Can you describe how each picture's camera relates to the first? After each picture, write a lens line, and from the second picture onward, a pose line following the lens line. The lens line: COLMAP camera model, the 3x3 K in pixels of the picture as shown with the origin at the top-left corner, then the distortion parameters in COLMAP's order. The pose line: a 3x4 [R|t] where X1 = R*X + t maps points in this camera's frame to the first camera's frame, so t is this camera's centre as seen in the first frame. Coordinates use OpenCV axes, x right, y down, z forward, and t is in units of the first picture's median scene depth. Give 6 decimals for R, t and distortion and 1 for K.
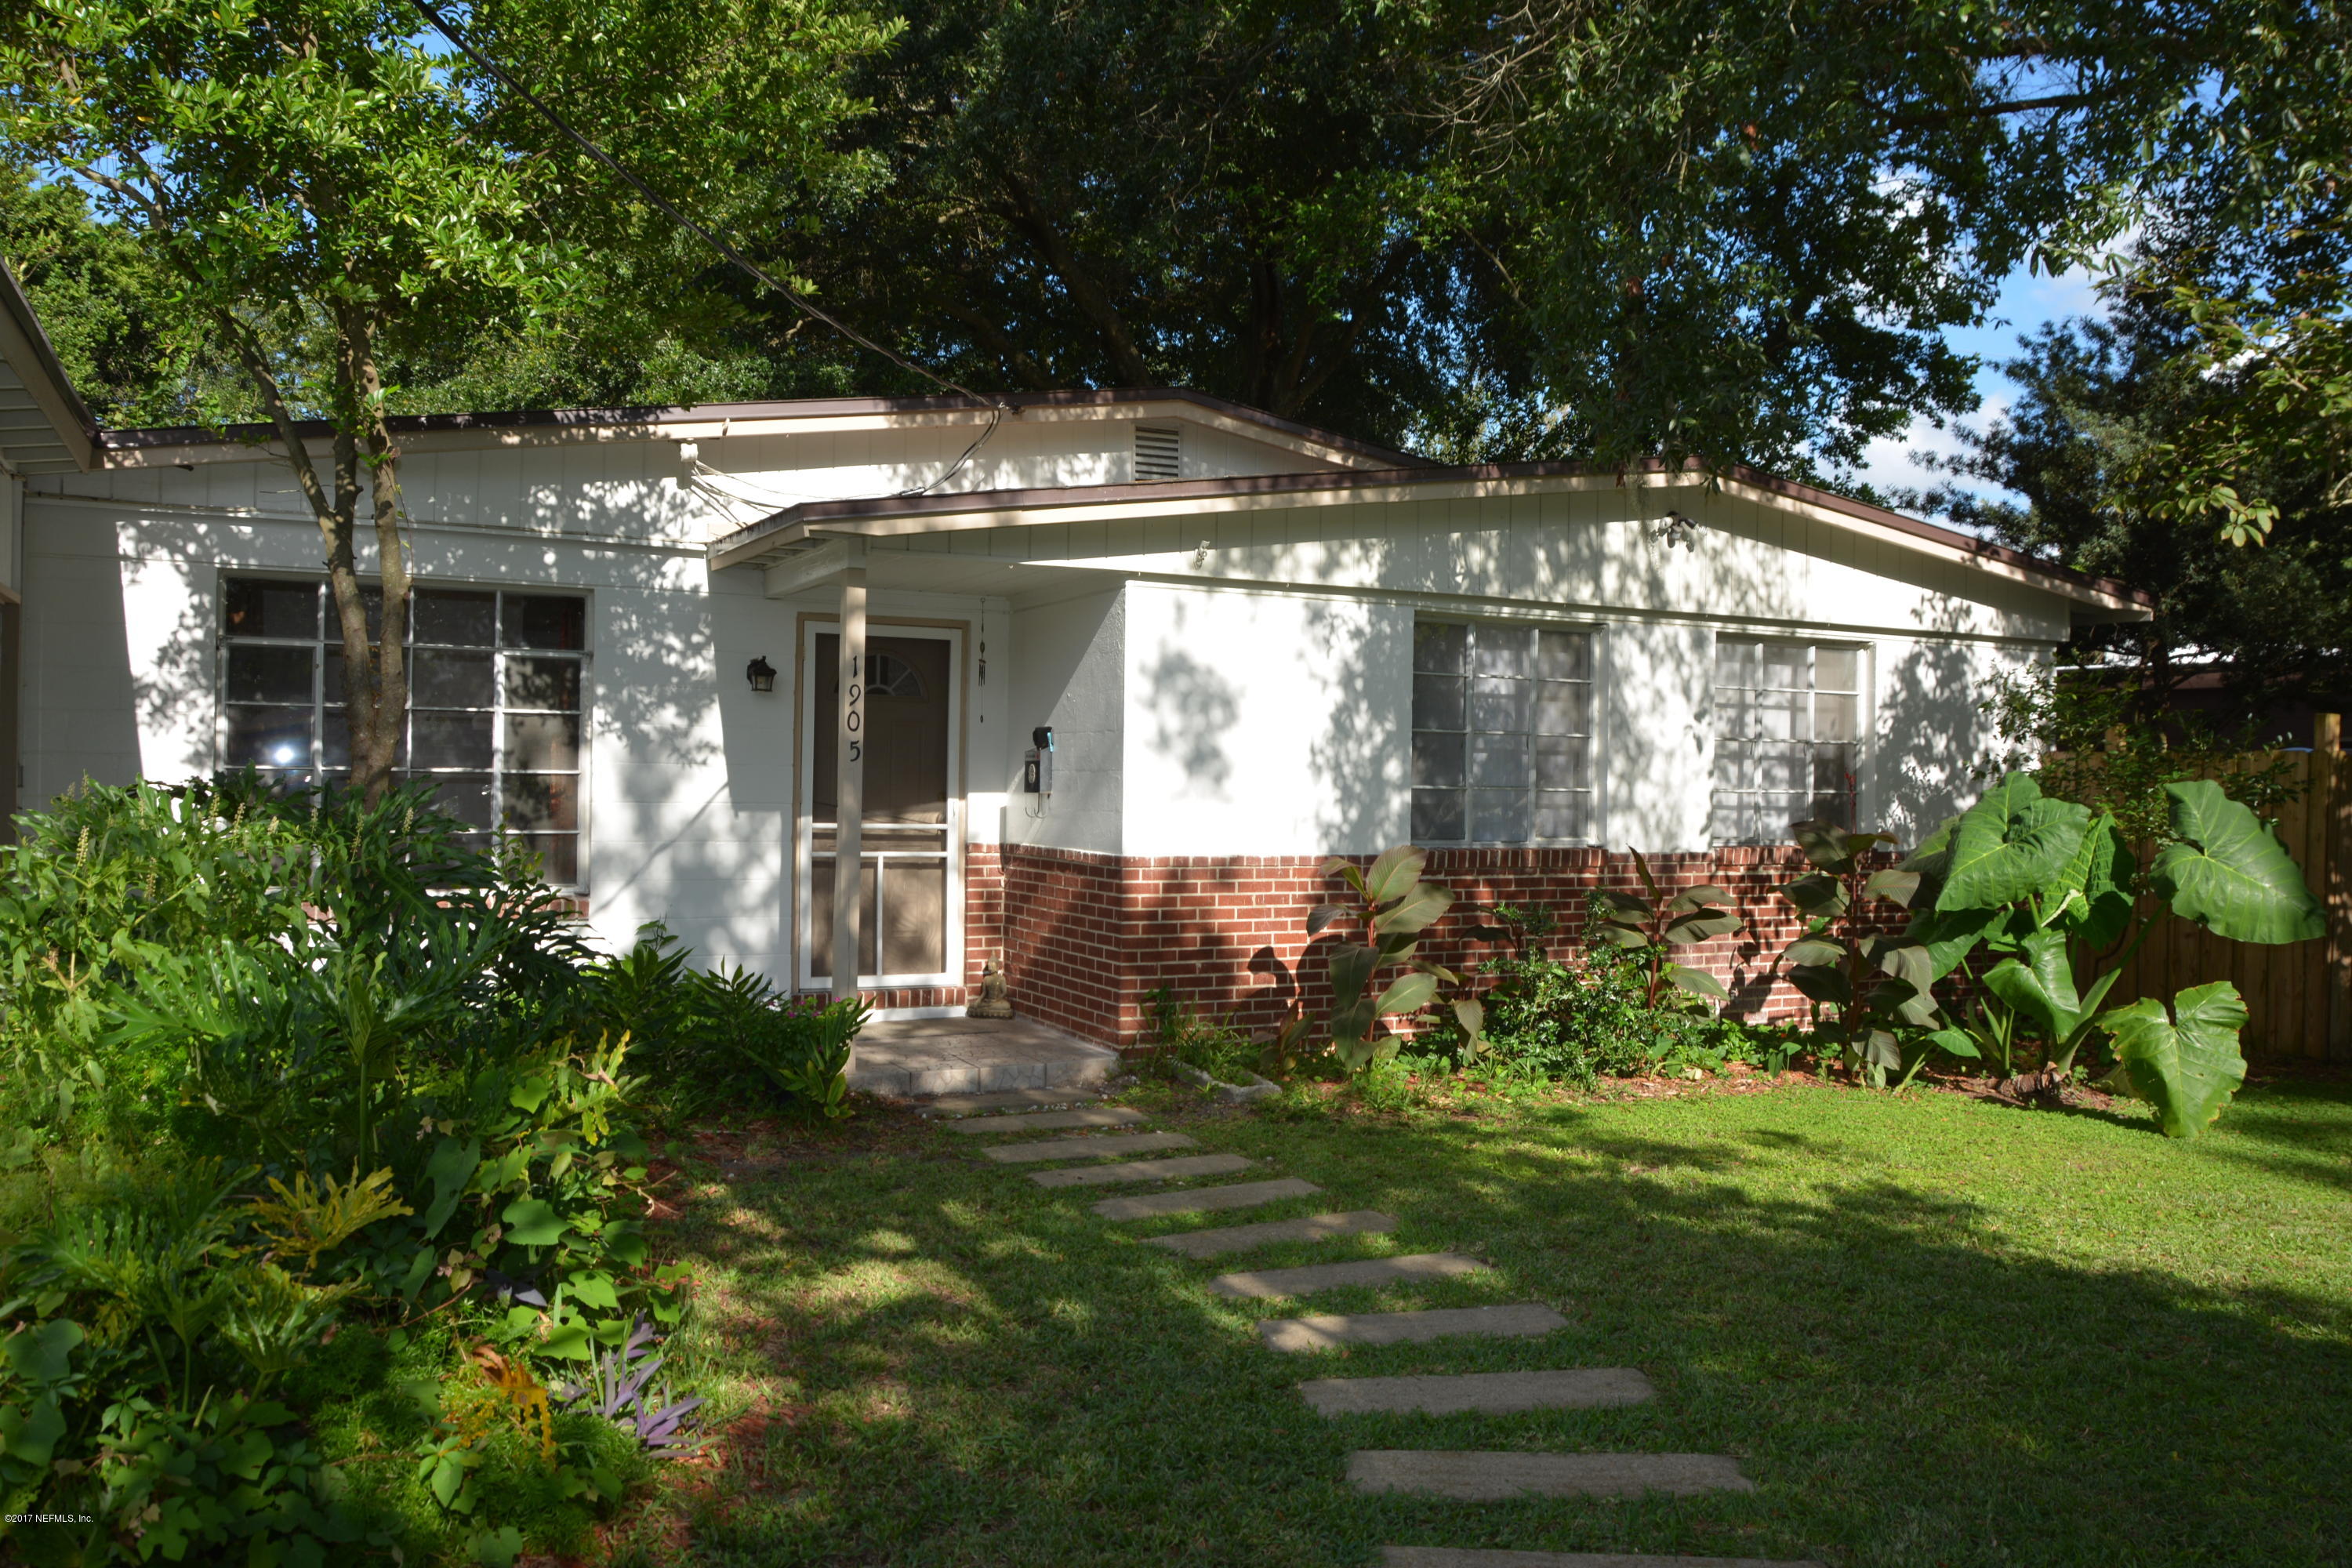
lens RADIAL K [[1797.6, 0, 1177.1], [0, 1797.6, 778.3], [0, 0, 1]] dist [-0.037503, 0.004883]
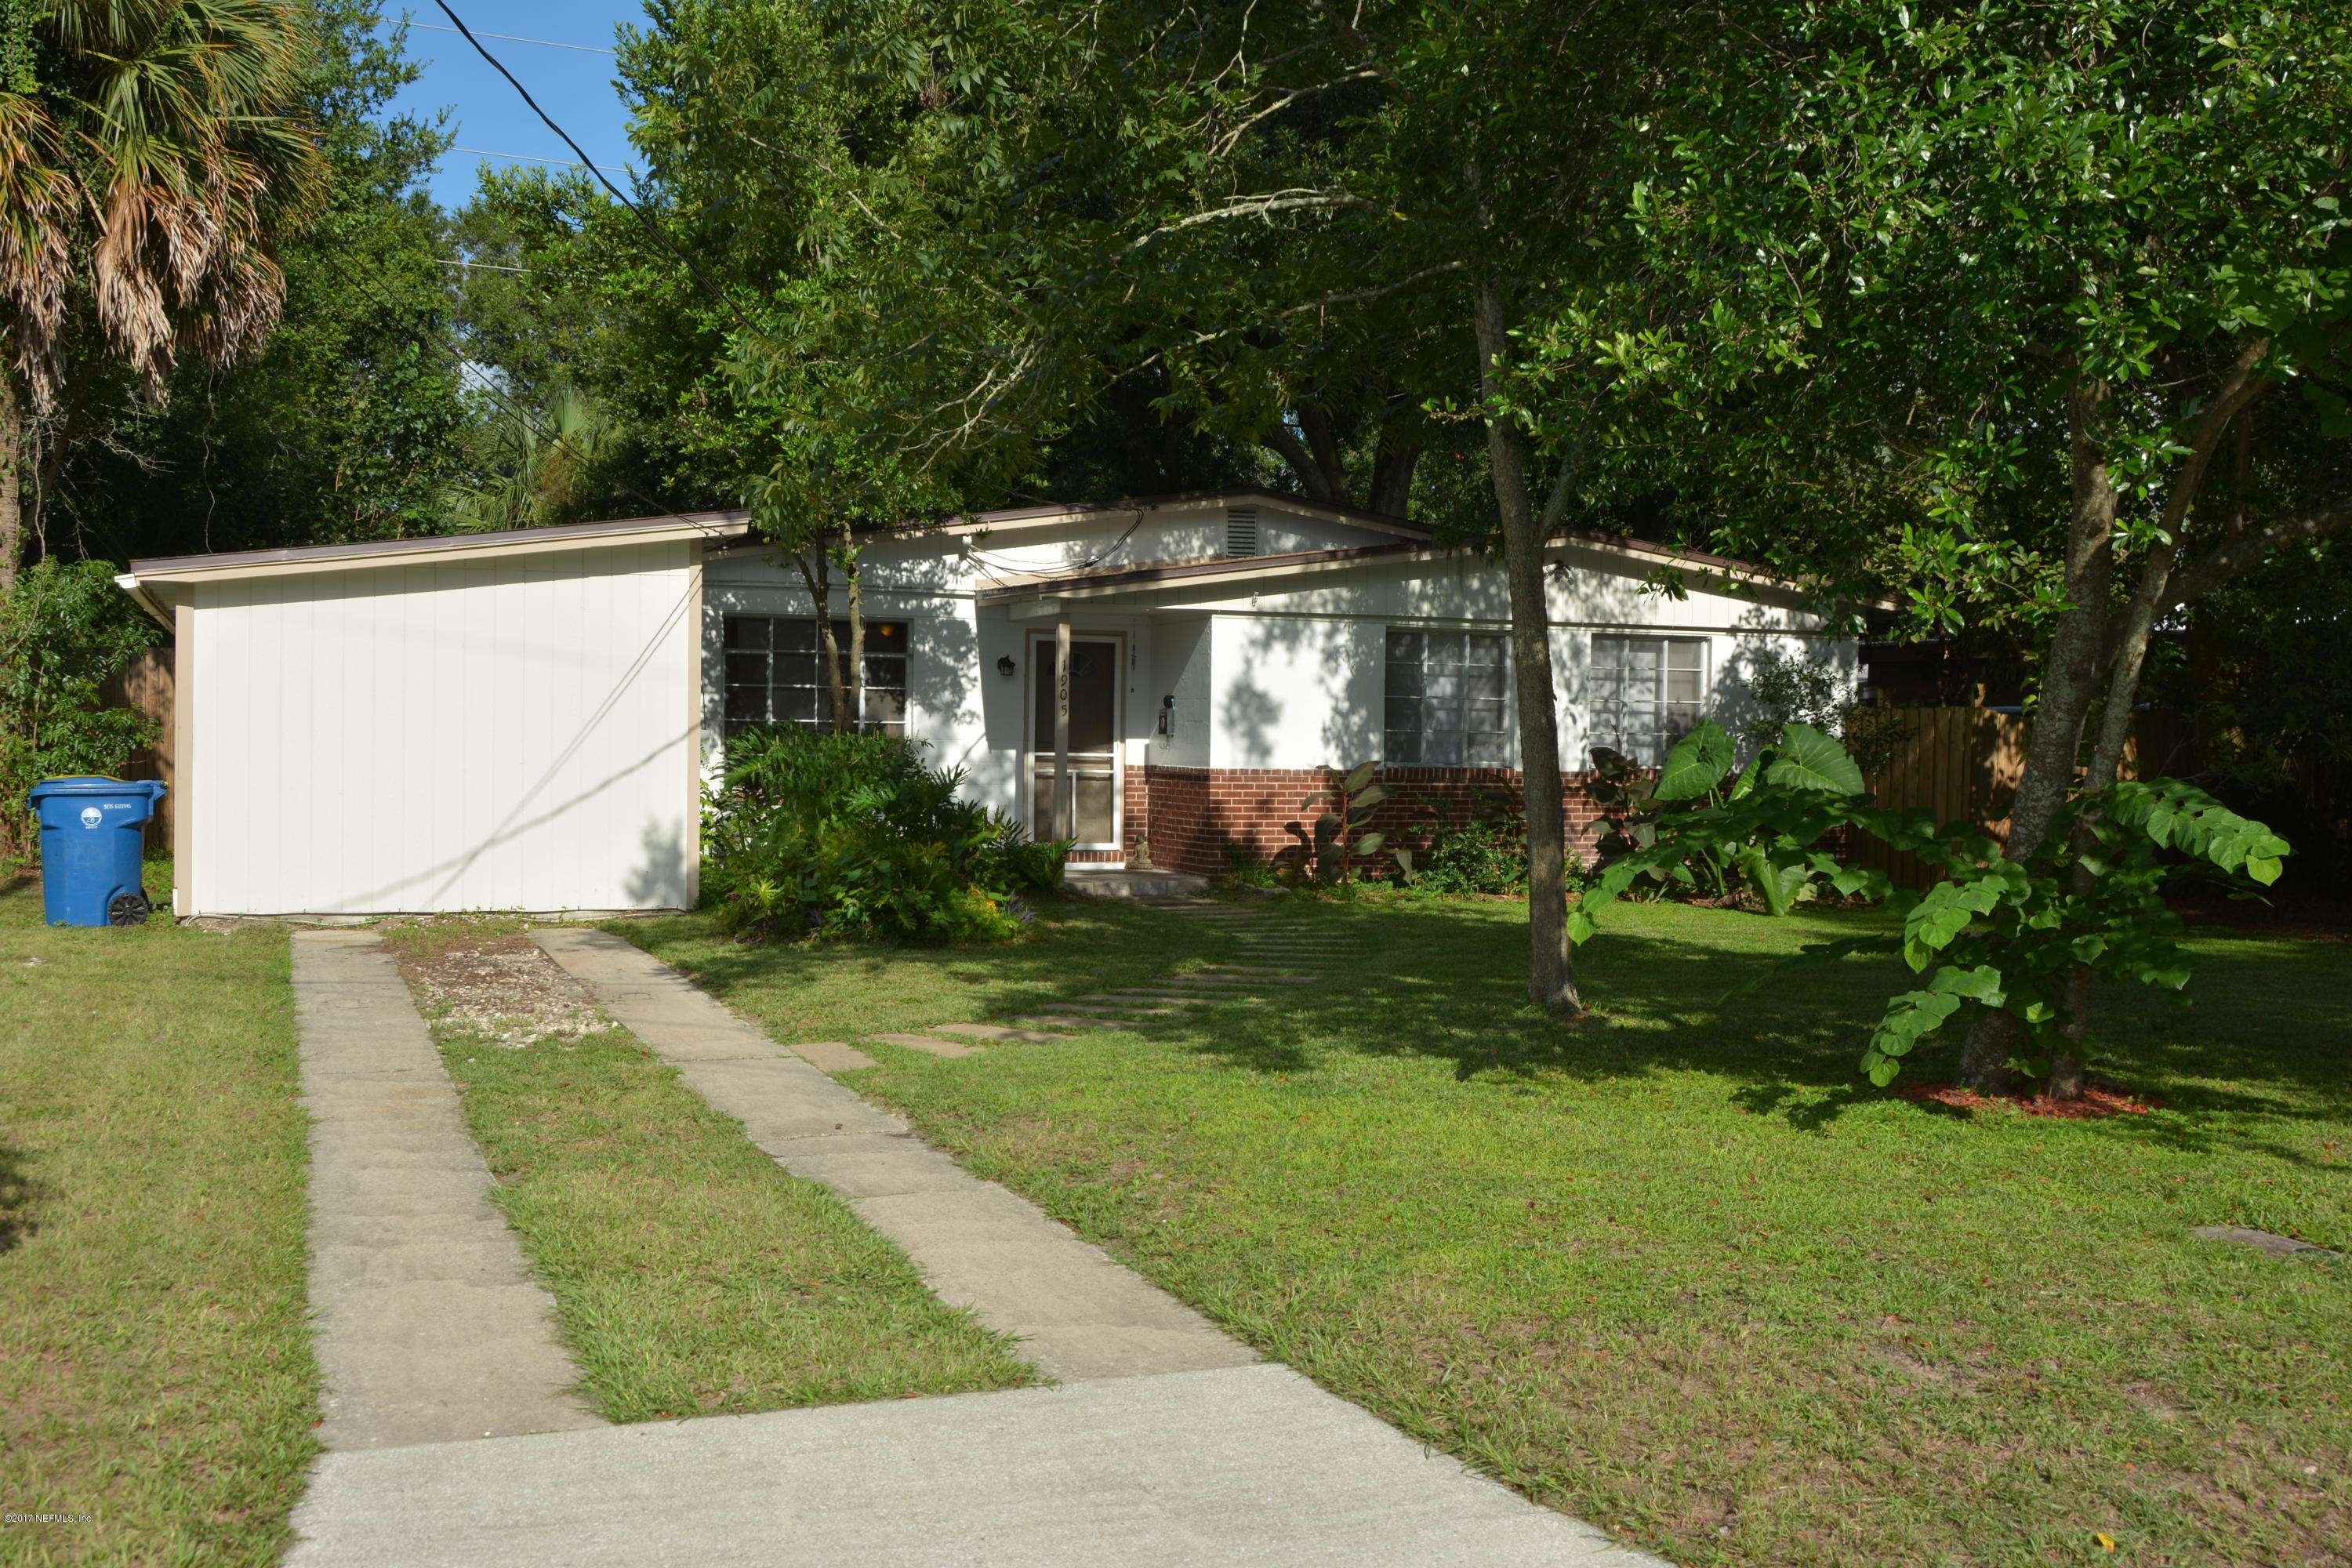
lens RADIAL K [[2085.7, 0, 1142.6], [0, 2085.7, 789.9], [0, 0, 1]] dist [-0.064758, -0.000649]
pose [[0.993652, 0.002093, -0.112479, 0.124255], [0.000896, 0.999648, 0.026524, 0.008301], [0.112495, -0.026457, 0.993300, -0.978380]]
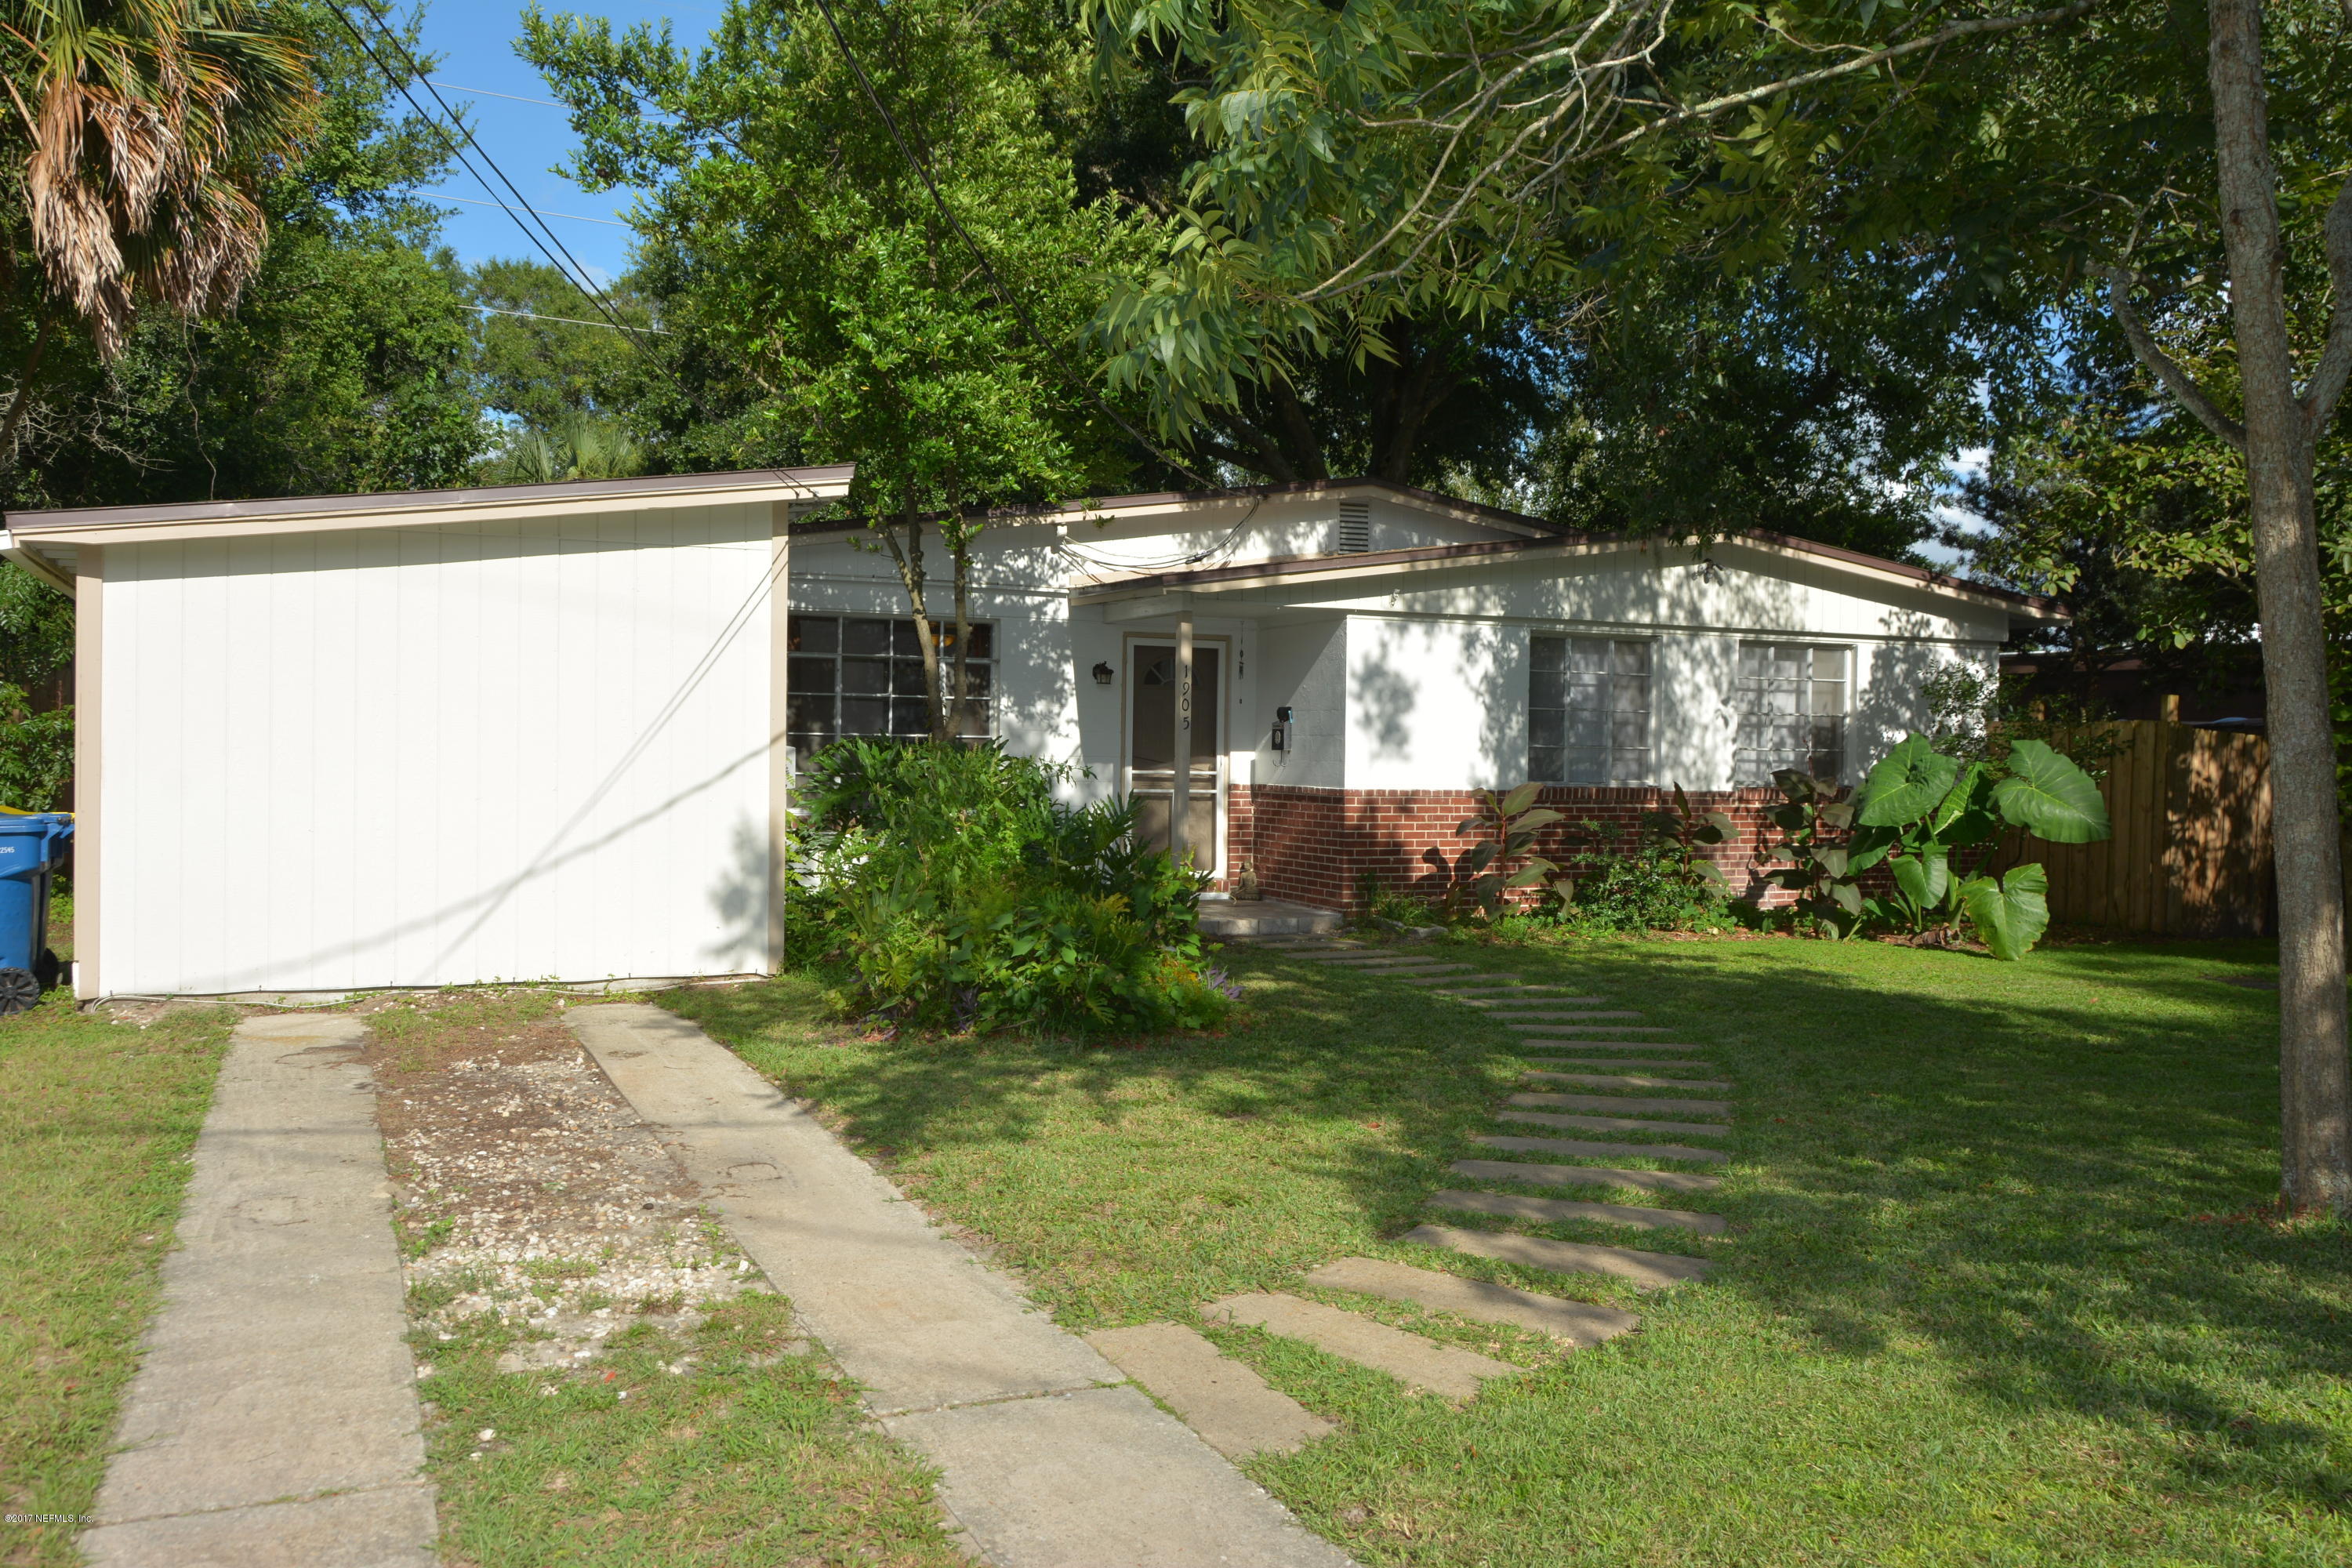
lens RADIAL K [[1797.6, 0, 1177.1], [0, 1797.6, 778.3], [0, 0, 1]] dist [-0.037503, 0.004883]
pose [[0.998268, 0.000327, -0.058833, -0.076859], [0.000704, 0.999847, 0.017486, 0.005326], [0.058830, -0.017497, 0.998115, -0.533943]]
